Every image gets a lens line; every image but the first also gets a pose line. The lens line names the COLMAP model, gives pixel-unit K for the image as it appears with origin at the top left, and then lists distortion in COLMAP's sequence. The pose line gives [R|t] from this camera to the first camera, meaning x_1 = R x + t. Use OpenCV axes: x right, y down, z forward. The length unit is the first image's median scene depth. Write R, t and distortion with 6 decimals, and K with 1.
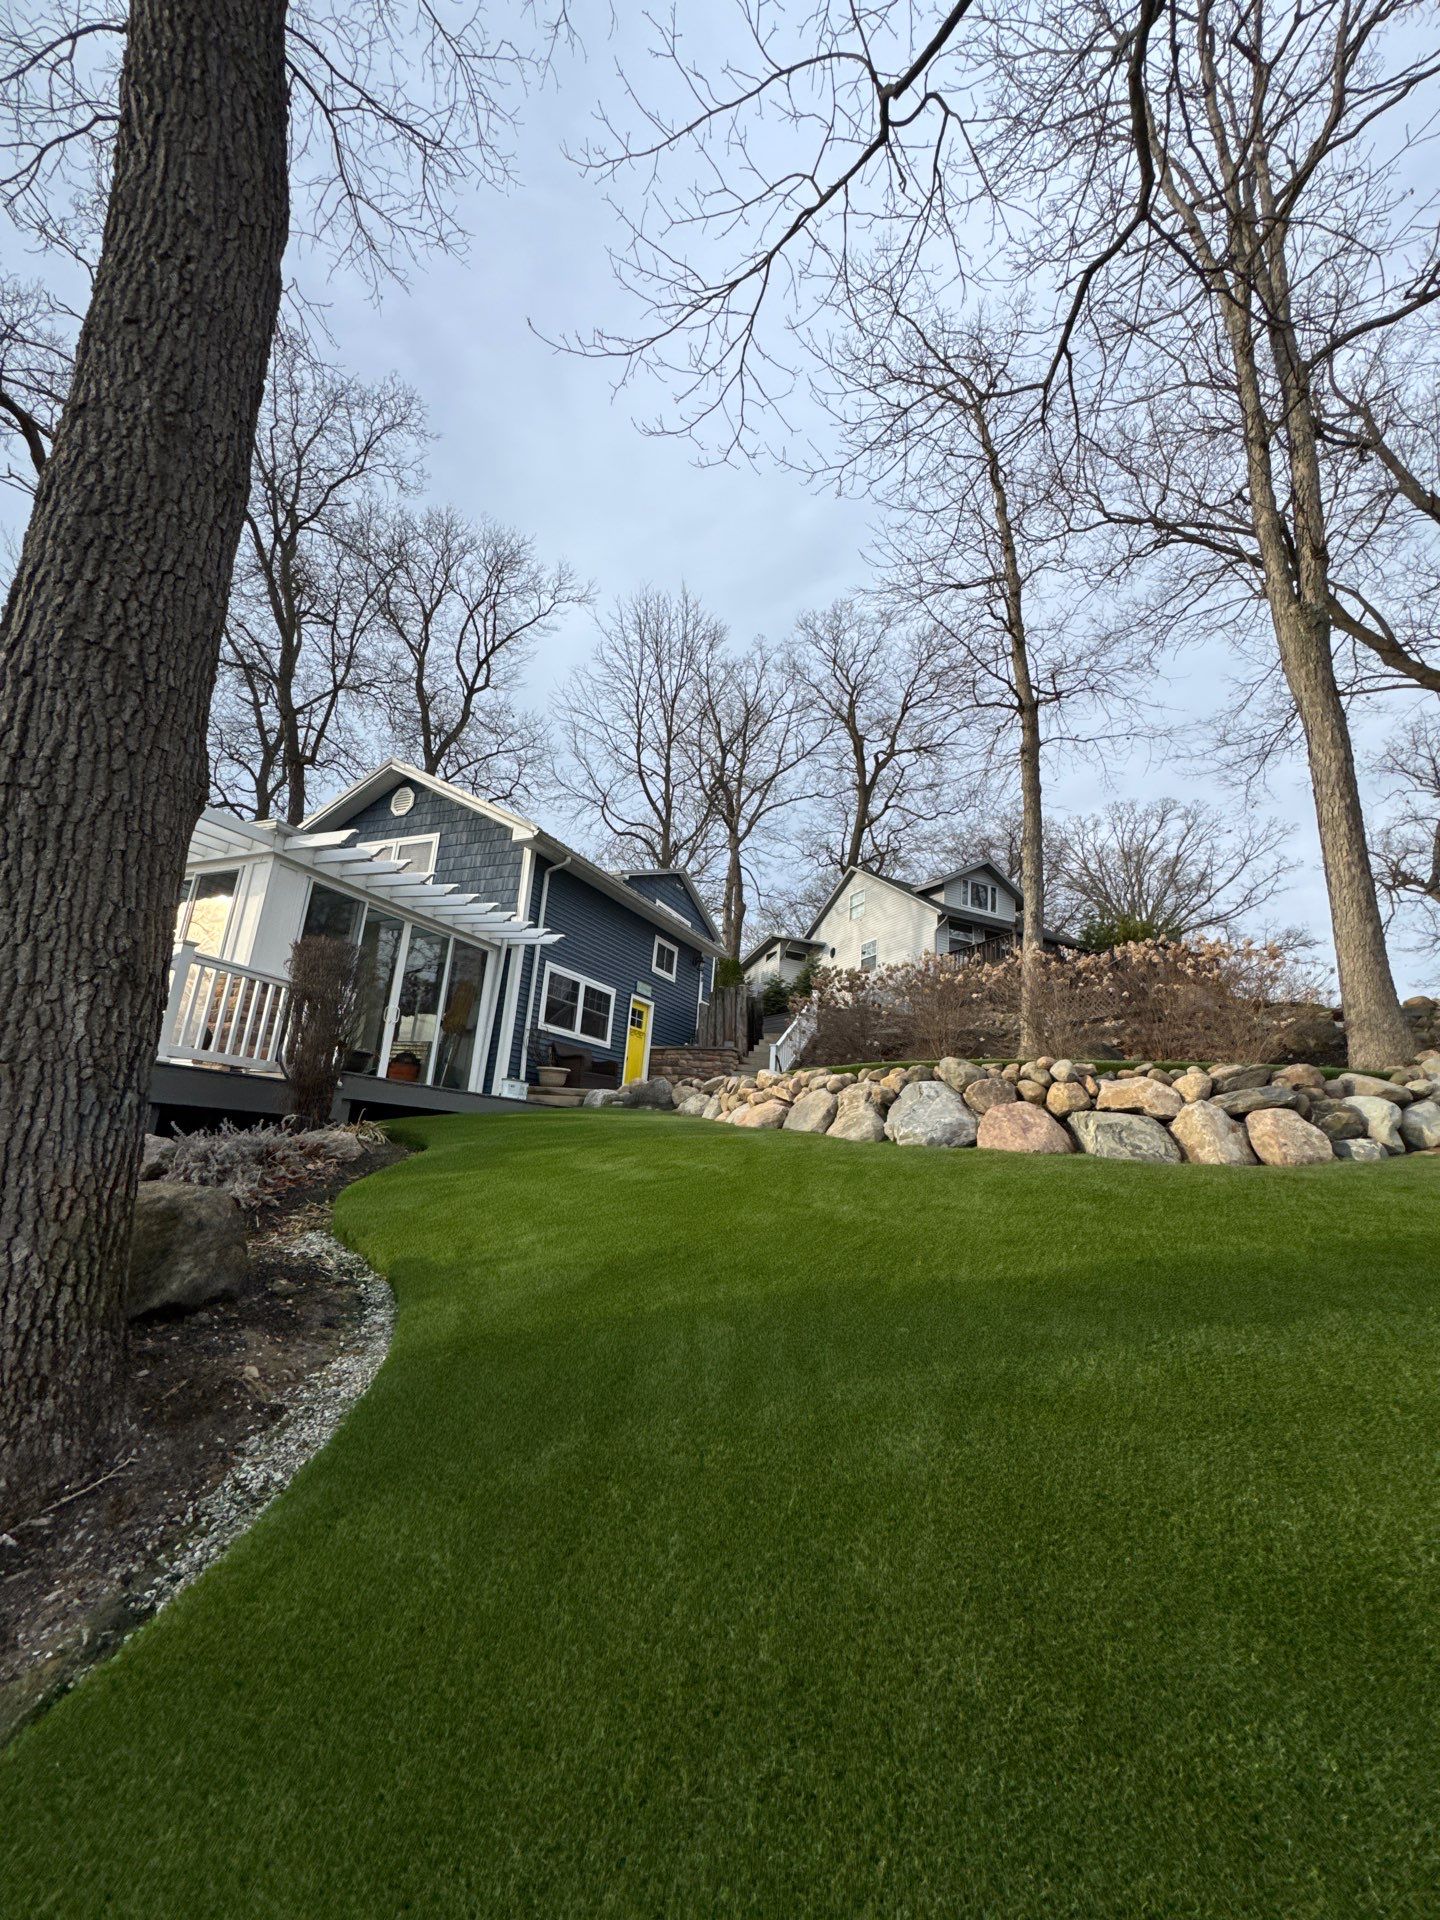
lens RADIAL K [[762.2, 0, 719.3], [0, 762.2, 956.8], [0, 0, 1]] dist [-0.004480, 0.000430]
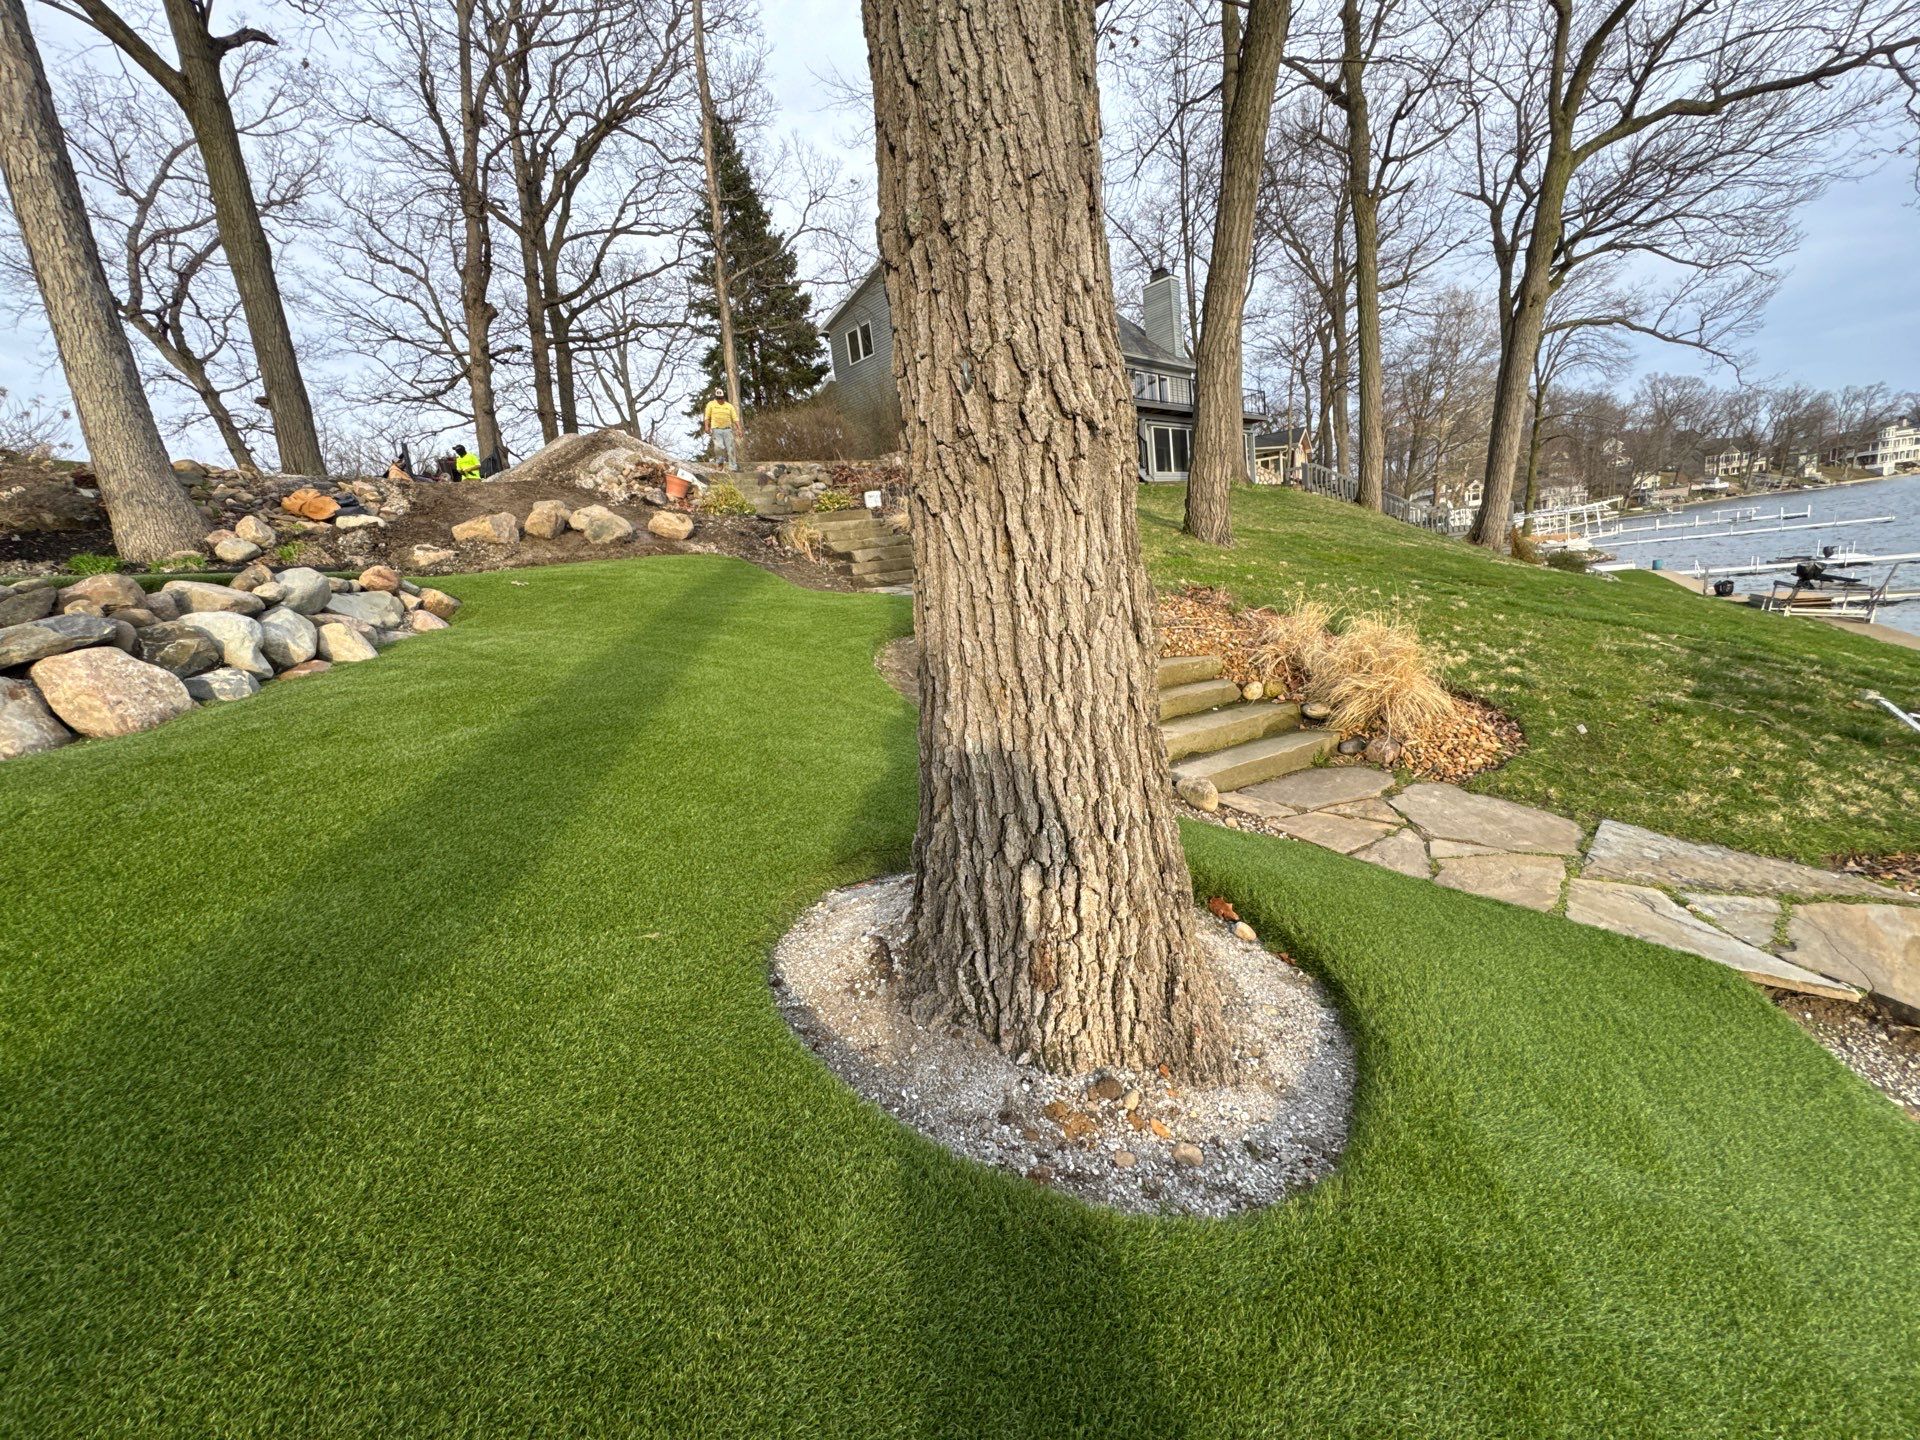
lens RADIAL K [[762.2, 0, 959.5], [0, 762.2, 717.8], [0, 0, 1]] dist [-0.004480, 0.000430]
pose [[0.016721, -0.262556, 0.964772, 0.048734], [-0.130198, 0.956119, 0.262458, -0.007431], [-0.991347, -0.130000, -0.018197, 0.129326]]
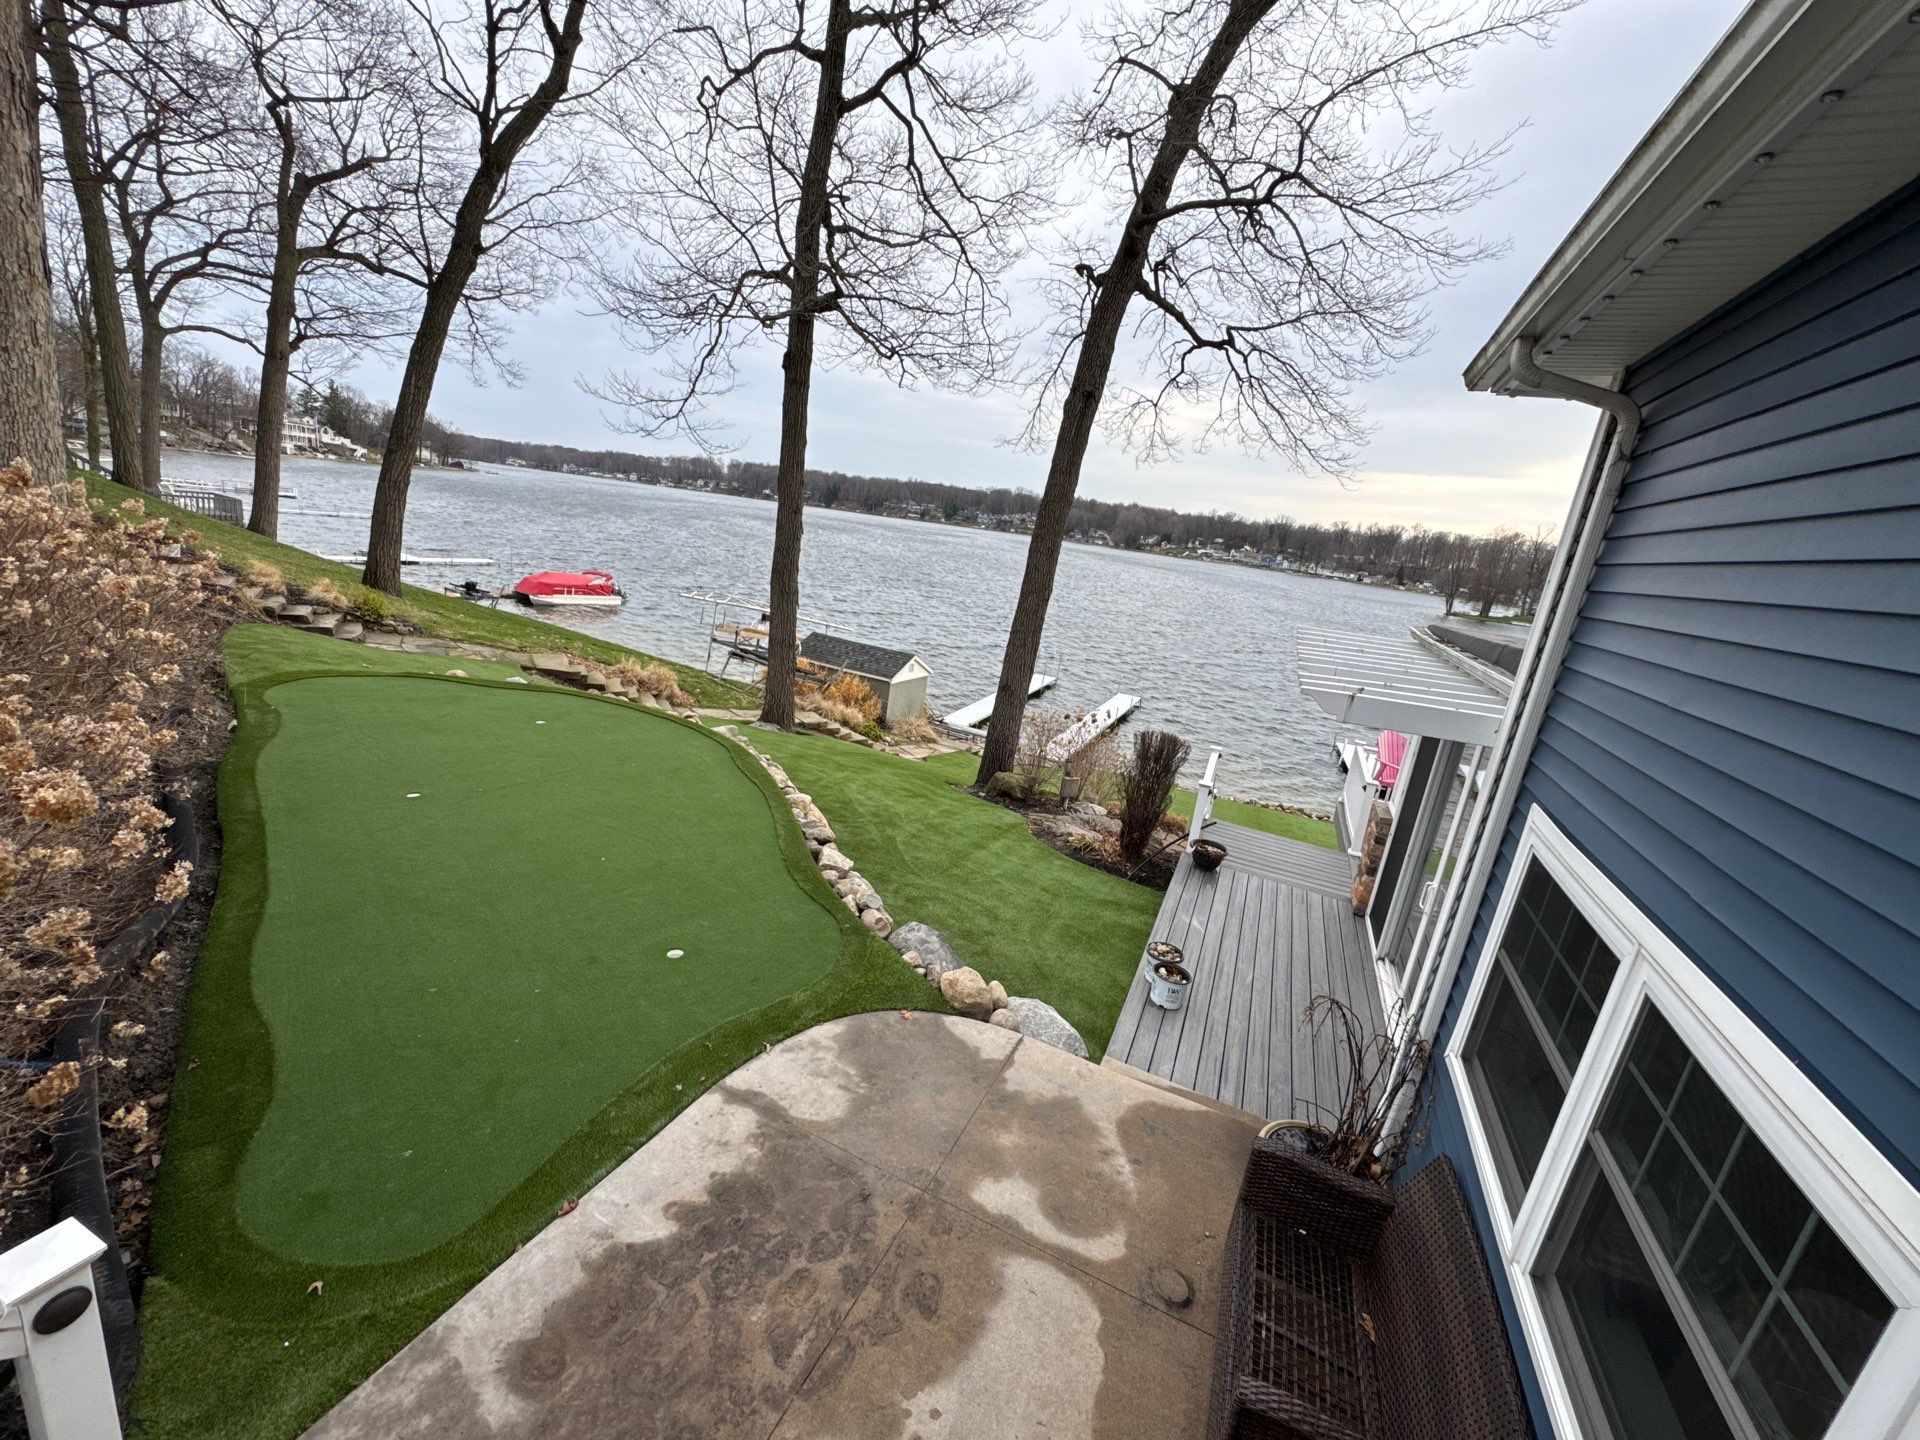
lens RADIAL K [[762.2, 0, 959.0], [0, 762.2, 718.2], [0, 0, 1]] dist [-0.004480, 0.000430]
pose [[-0.979572, -0.195814, -0.045775, -0.051734], [-0.196018, 0.980600, -0.000033, 0.015237], [0.044893, 0.008940, -0.998952, 1.668356]]
